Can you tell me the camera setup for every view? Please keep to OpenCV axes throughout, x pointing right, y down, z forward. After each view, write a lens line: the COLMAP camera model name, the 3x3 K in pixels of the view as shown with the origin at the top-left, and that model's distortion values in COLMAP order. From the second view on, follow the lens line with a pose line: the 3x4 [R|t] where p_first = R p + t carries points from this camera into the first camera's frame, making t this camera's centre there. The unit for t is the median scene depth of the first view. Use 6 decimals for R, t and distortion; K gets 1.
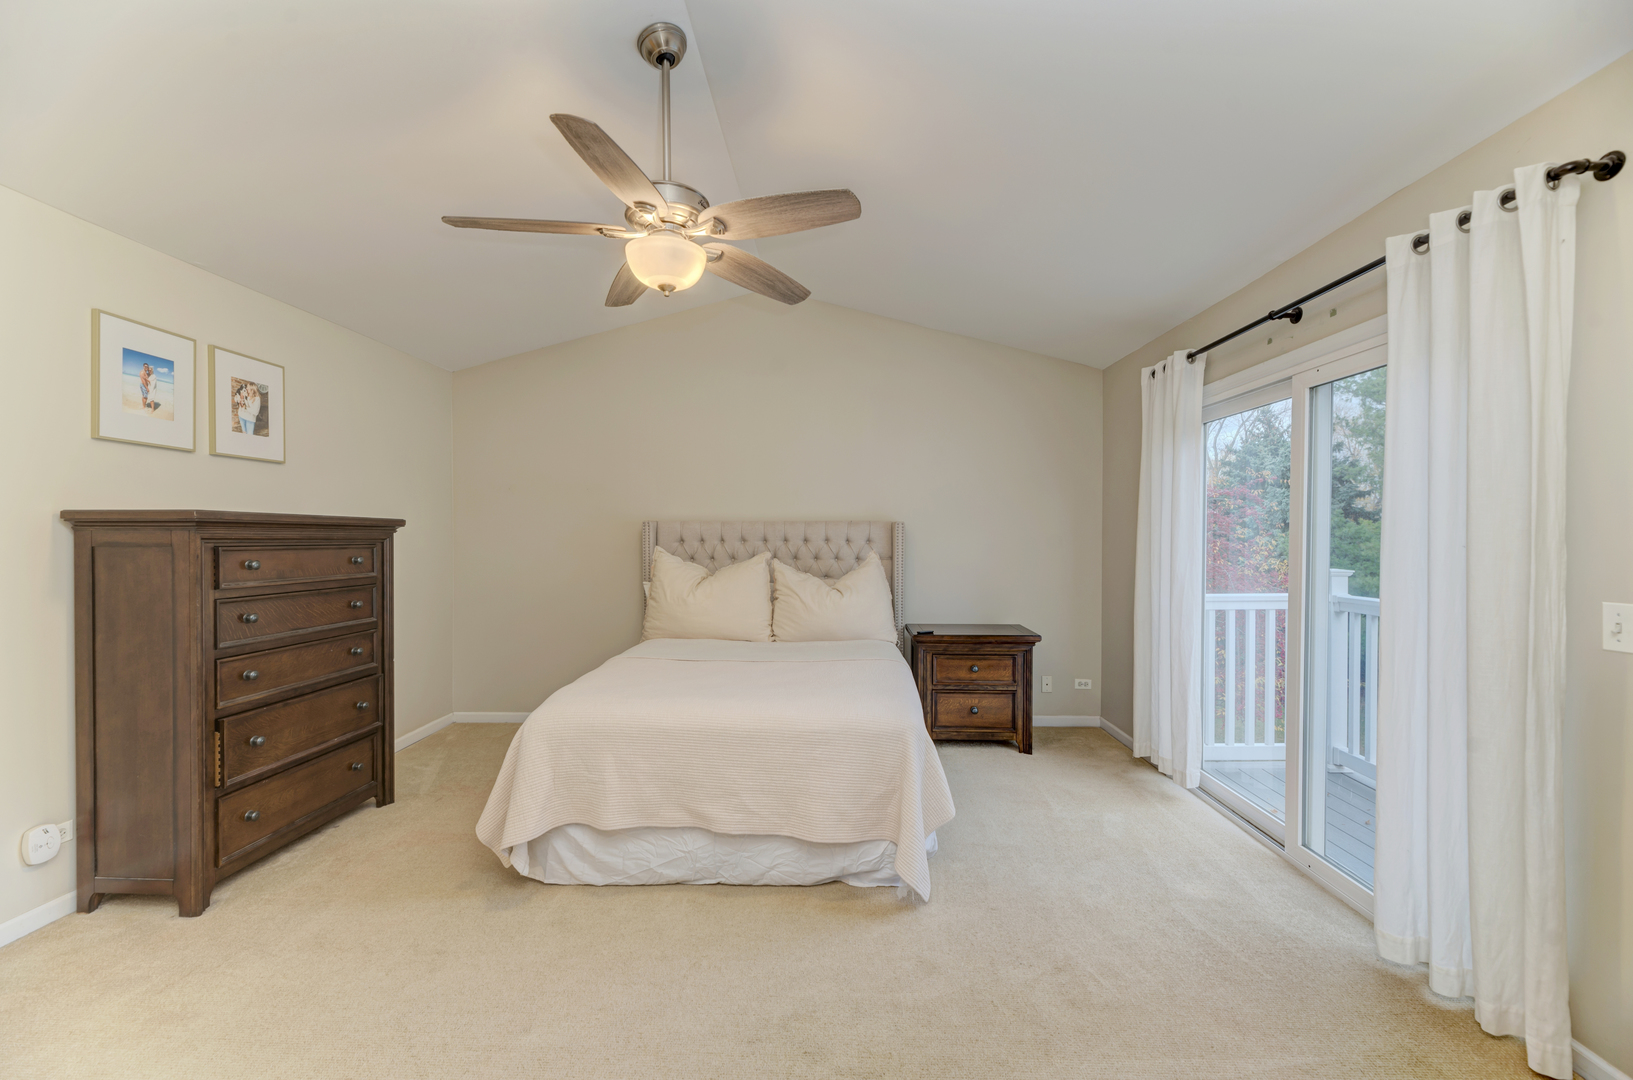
lens RADIAL K [[661.7, 0, 807.1], [0, 661.7, 541.2], [0, 0, 1]] dist [0.006012, -0.000667]
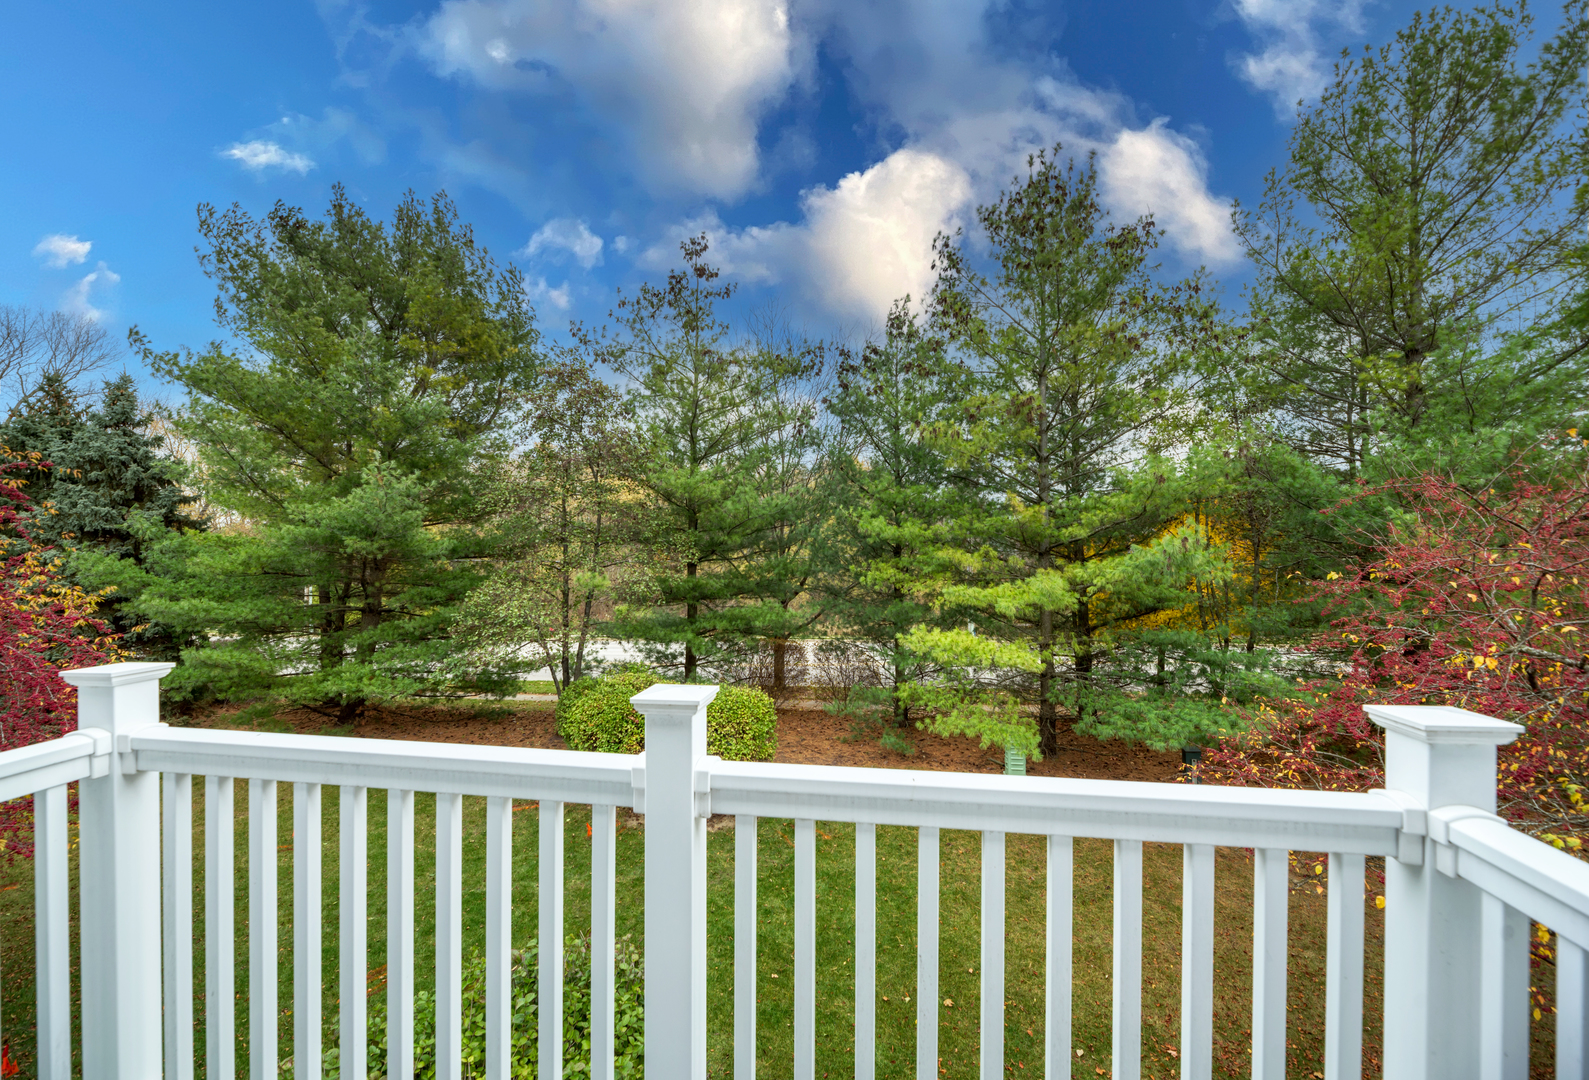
lens RADIAL K [[645.5, 0, 785.4], [0, 645.5, 536.7], [0, 0, 1]] dist [-0.002718, -0.000196]
pose [[0.125136, 0.011319, 0.992075, 0.431891], [0.007934, 0.999892, -0.012409, -0.025992], [-0.992108, 0.009424, 0.125033, 0.522629]]
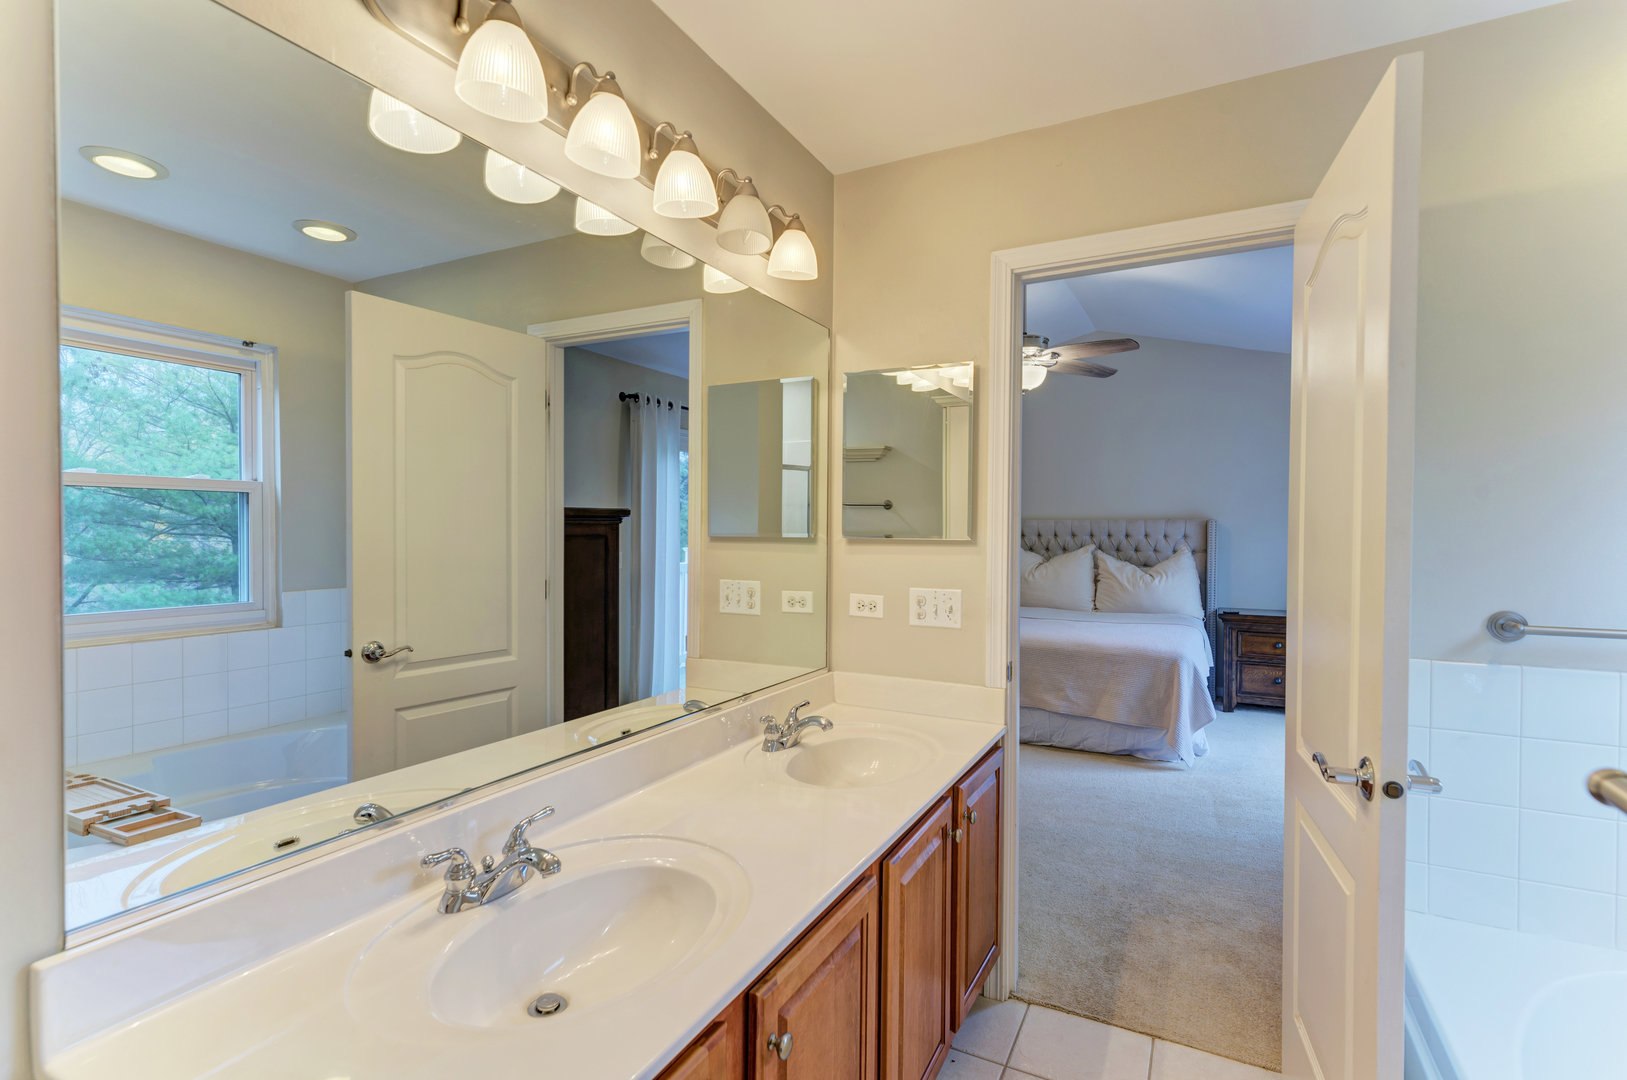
lens RADIAL K [[770.9, 0, 809.2], [0, 770.9, 542.4], [0, 0, 1]] dist [0.002462, 0.000050]
pose [[0.905458, 0.009786, -0.424323, 0.074527], [-0.007304, 0.999945, 0.007476, 0.005166], [0.424373, -0.003670, 0.905480, -0.561776]]
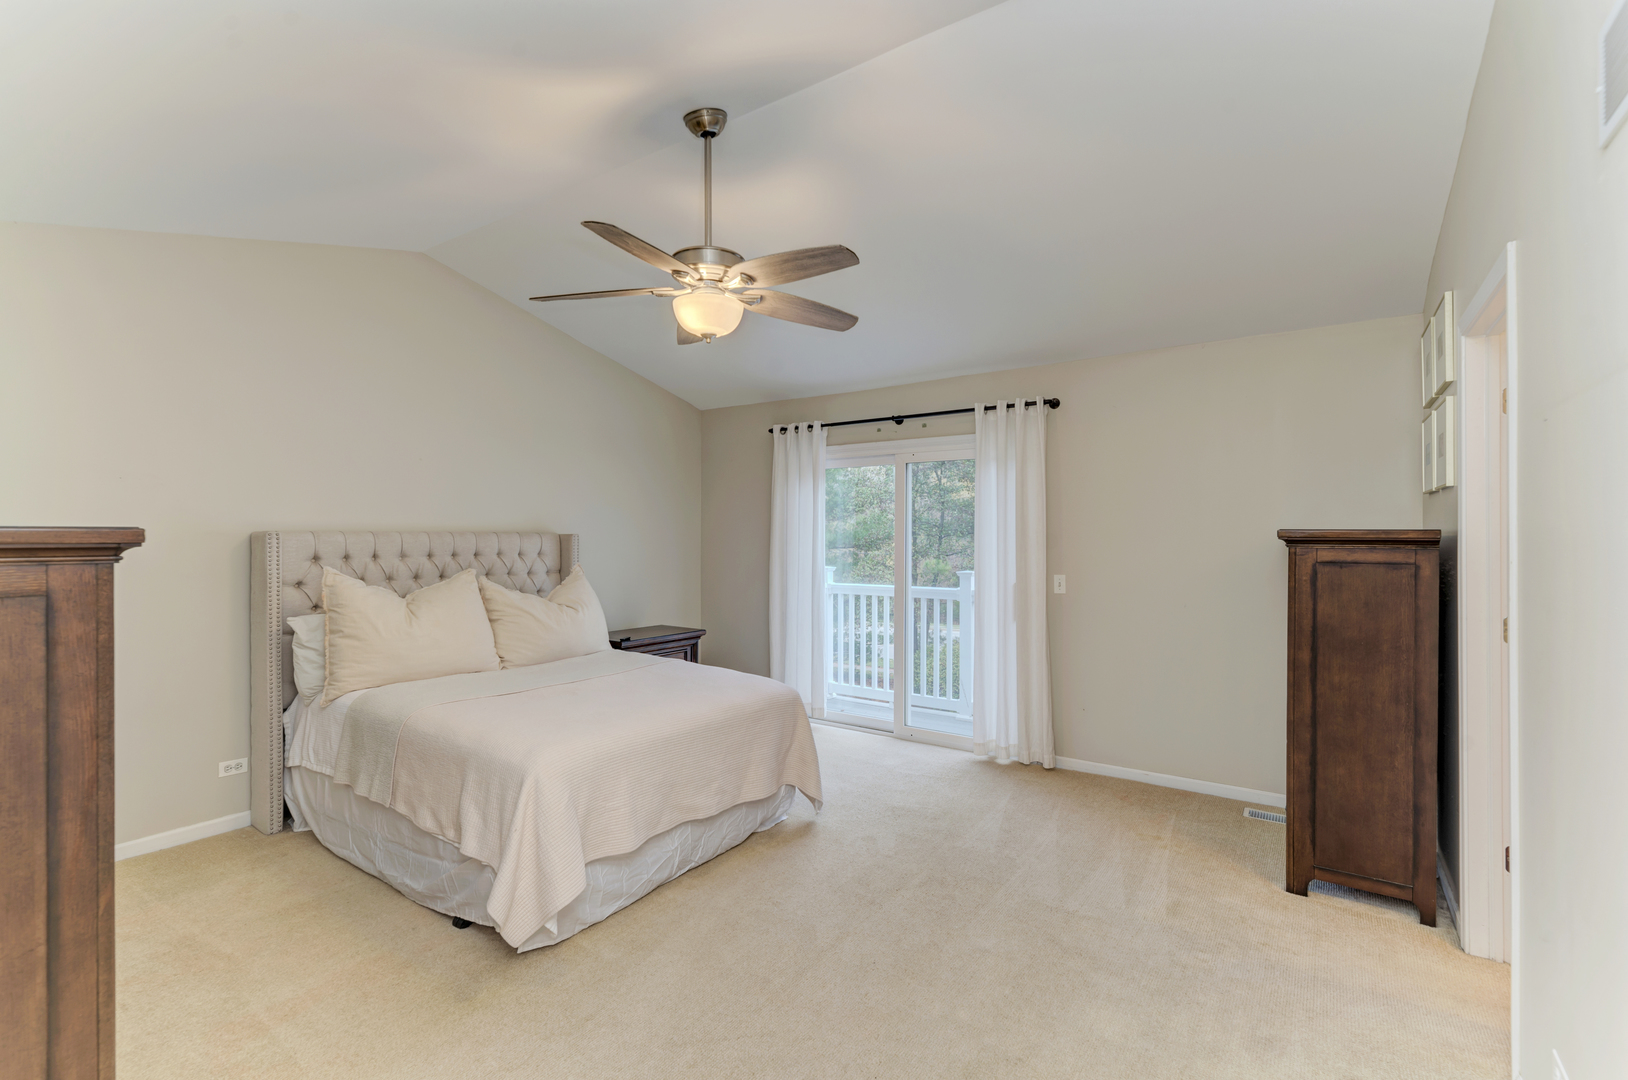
lens RADIAL K [[731.4, 0, 813.4], [0, 731.4, 533.8], [0, 0, 1]] dist [0.012435, -0.001999]
pose [[0.546718, 0.003582, 0.837309, -0.609921], [0.008504, 0.999916, -0.009830, -0.016501], [-0.837274, 0.012494, 0.546641, 0.090121]]
